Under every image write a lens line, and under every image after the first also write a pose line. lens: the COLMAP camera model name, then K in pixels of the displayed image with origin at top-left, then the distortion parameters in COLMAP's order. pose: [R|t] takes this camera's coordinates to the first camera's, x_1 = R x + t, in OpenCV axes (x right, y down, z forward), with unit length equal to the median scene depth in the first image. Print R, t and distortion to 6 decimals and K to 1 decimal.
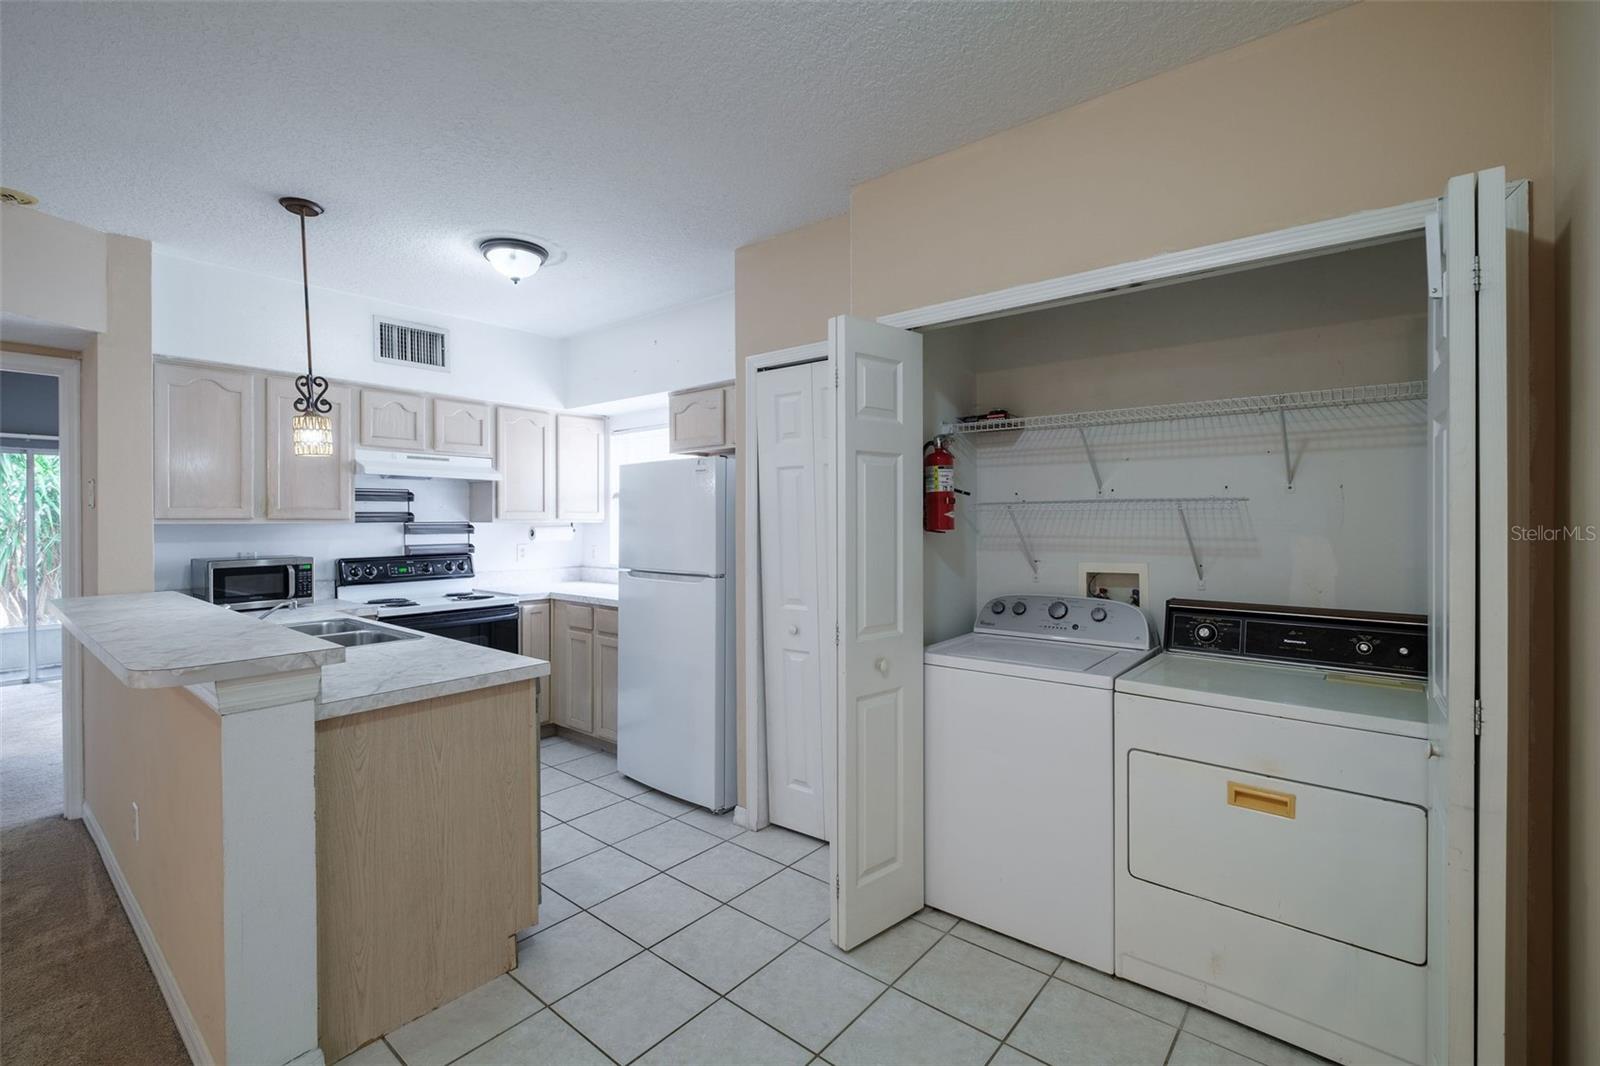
lens RADIAL K [[698.0, 0, 806.6], [0, 698.0, 524.3], [0, 0, 1]] dist [0.001621, -0.003772]
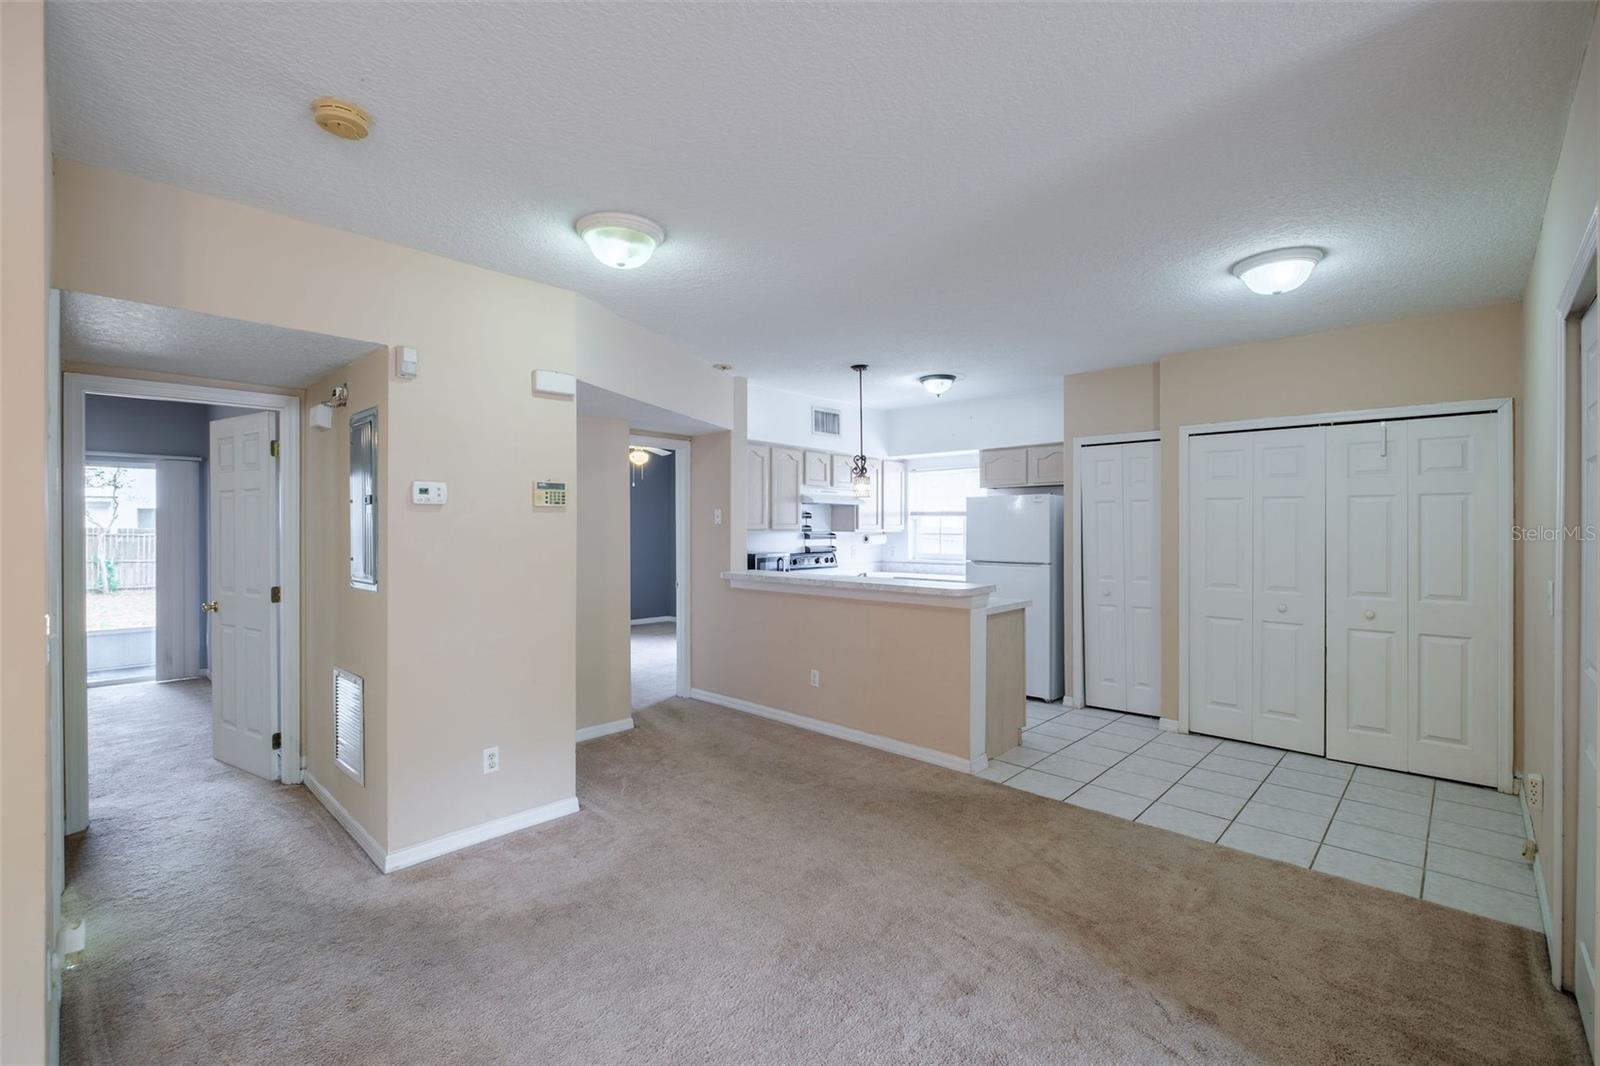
lens RADIAL K [[698.0, 0, 812.3], [0, 698.0, 527.3], [0, 0, 1]] dist [0.001621, -0.003772]
pose [[0.997986, -0.000460, -0.063436, -0.515458], [0.000033, 0.999977, -0.006727, -0.002254], [0.063438, 0.006712, 0.997963, -0.645227]]
